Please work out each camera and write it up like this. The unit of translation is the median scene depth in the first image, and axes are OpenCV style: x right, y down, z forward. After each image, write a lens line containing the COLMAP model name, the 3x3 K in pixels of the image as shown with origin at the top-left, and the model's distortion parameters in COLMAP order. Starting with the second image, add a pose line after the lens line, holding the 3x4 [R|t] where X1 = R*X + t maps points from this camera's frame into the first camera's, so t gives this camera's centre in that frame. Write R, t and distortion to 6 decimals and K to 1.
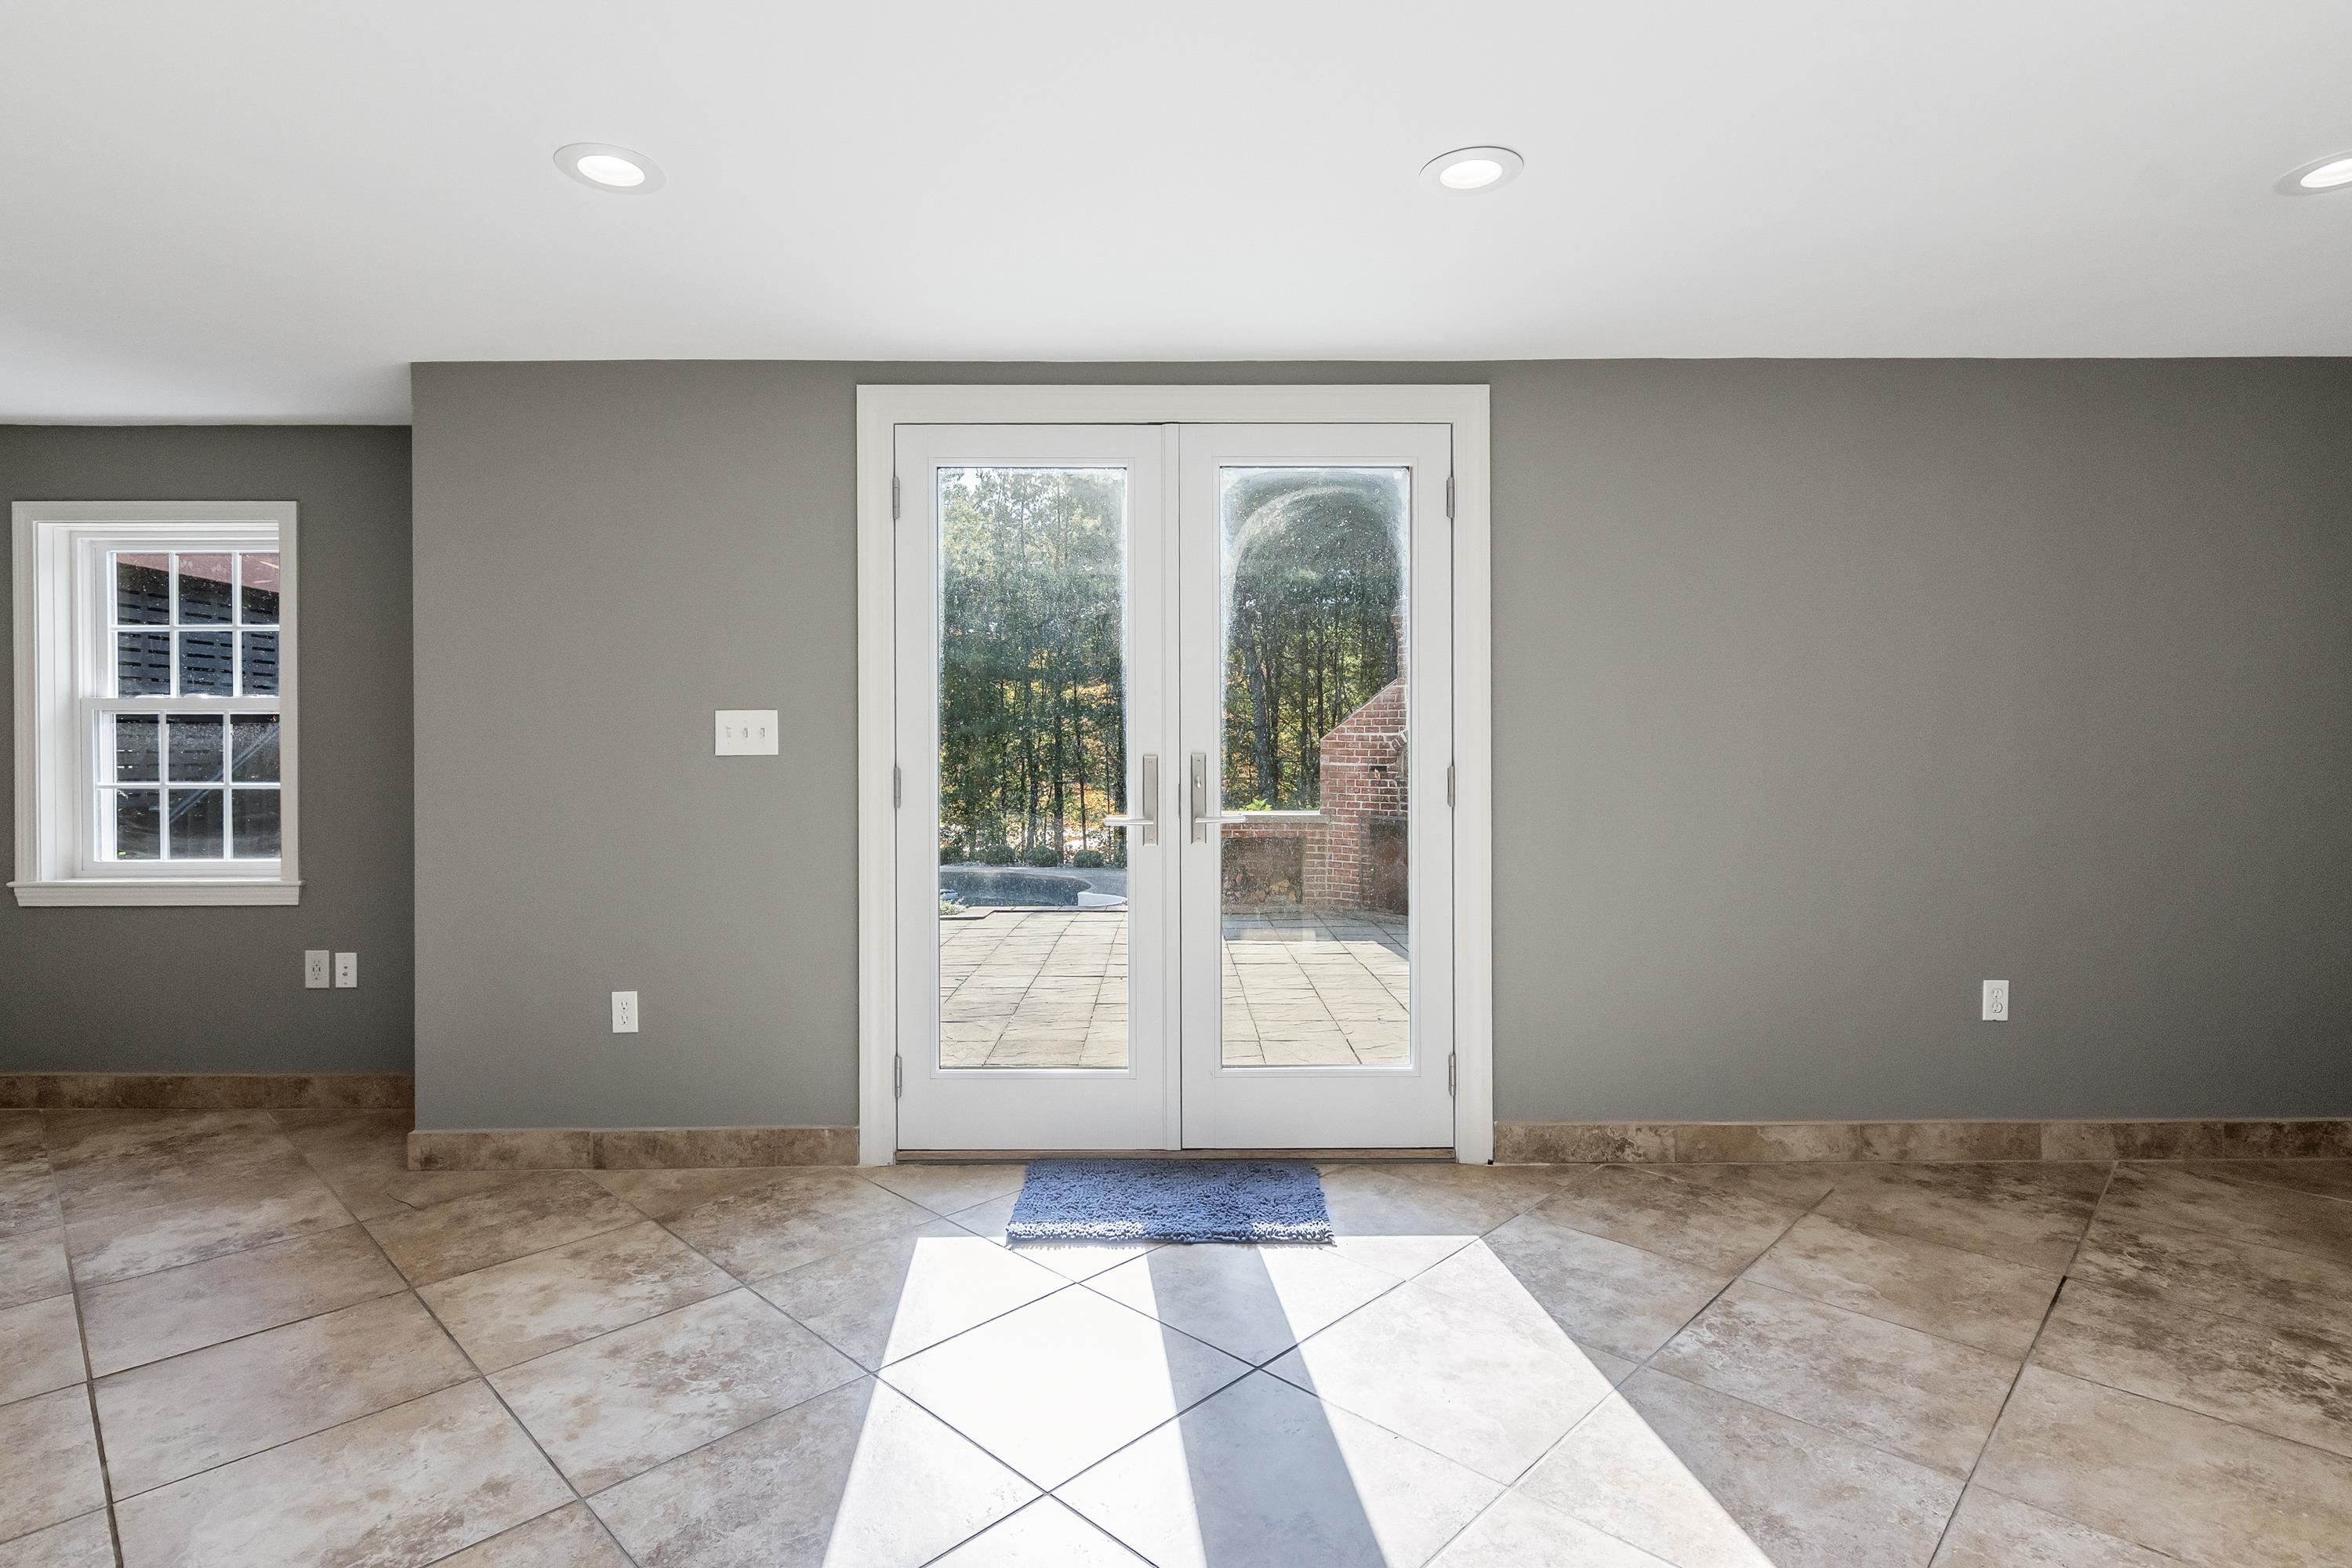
lens RADIAL K [[1151.6, 0, 1180.8], [0, 1151.6, 754.5], [0, 0, 1]] dist [0.000099, 0.000483]
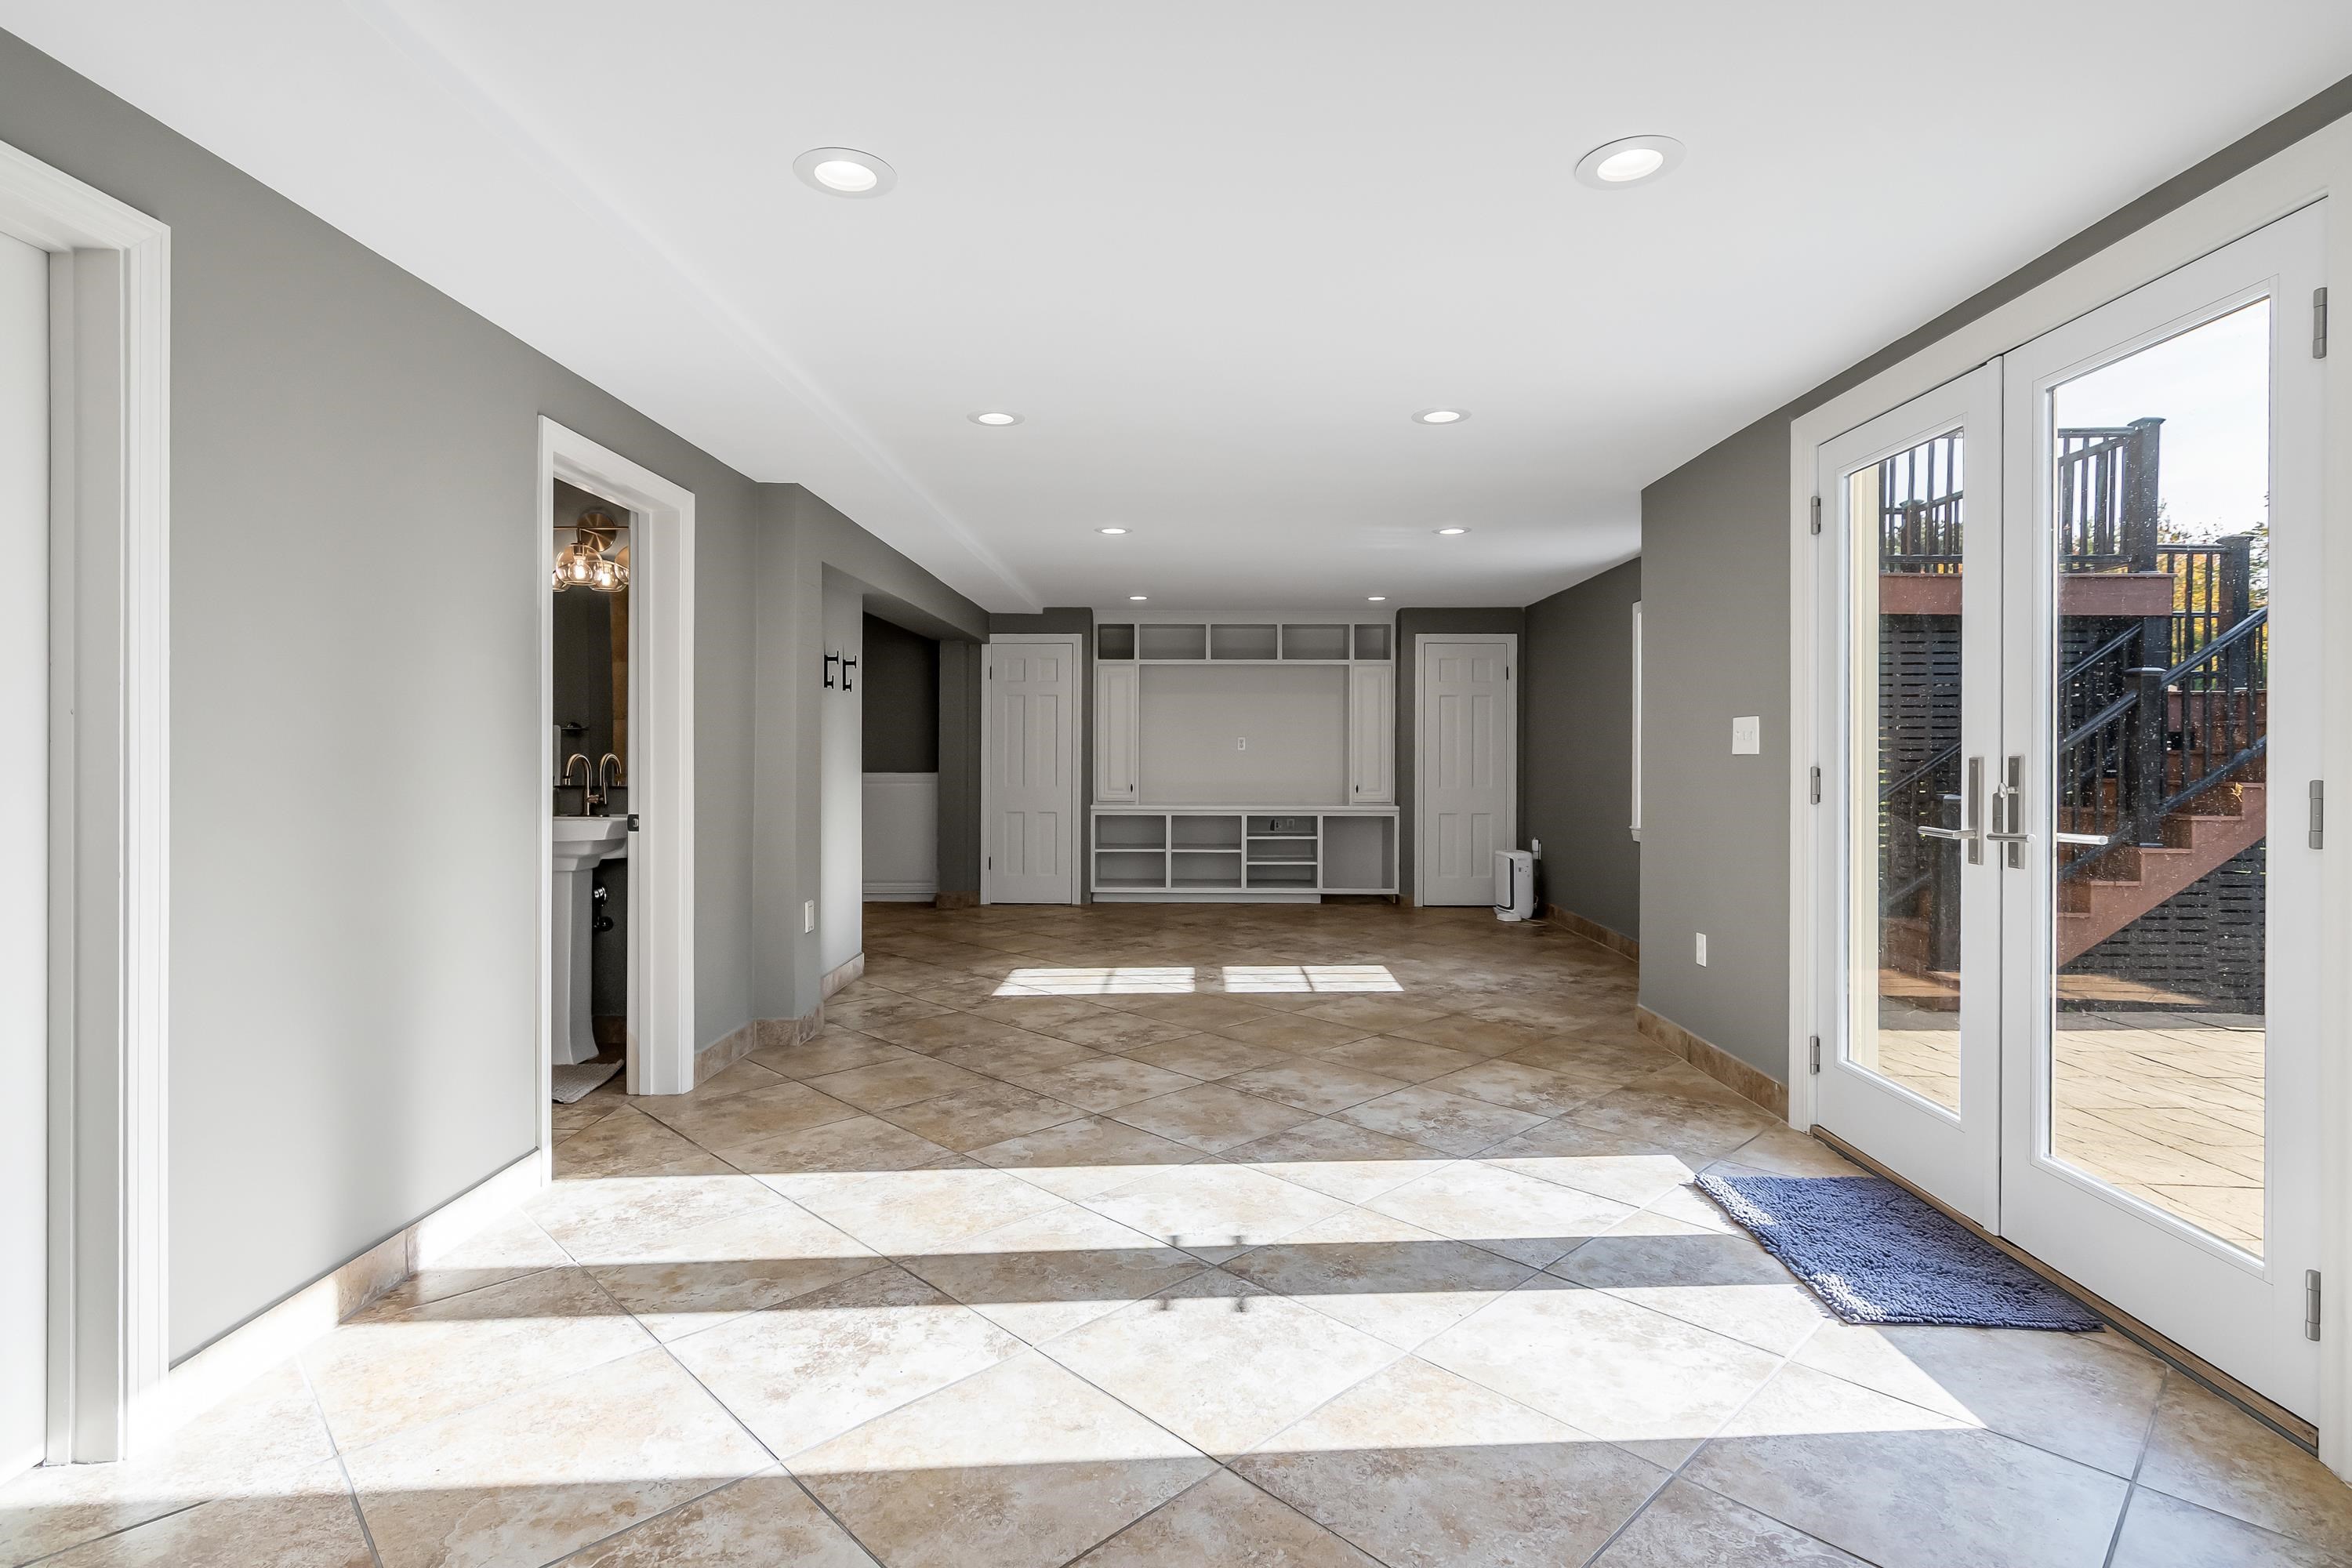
lens RADIAL K [[1151.6, 0, 1180.8], [0, 1151.6, 754.5], [0, 0, 1]] dist [0.000099, 0.000483]
pose [[-0.023789, 0.004827, -0.999705, 1.003422], [-0.004539, 0.999978, 0.004937, -0.003010], [0.999707, 0.004655, -0.023767, 0.520668]]
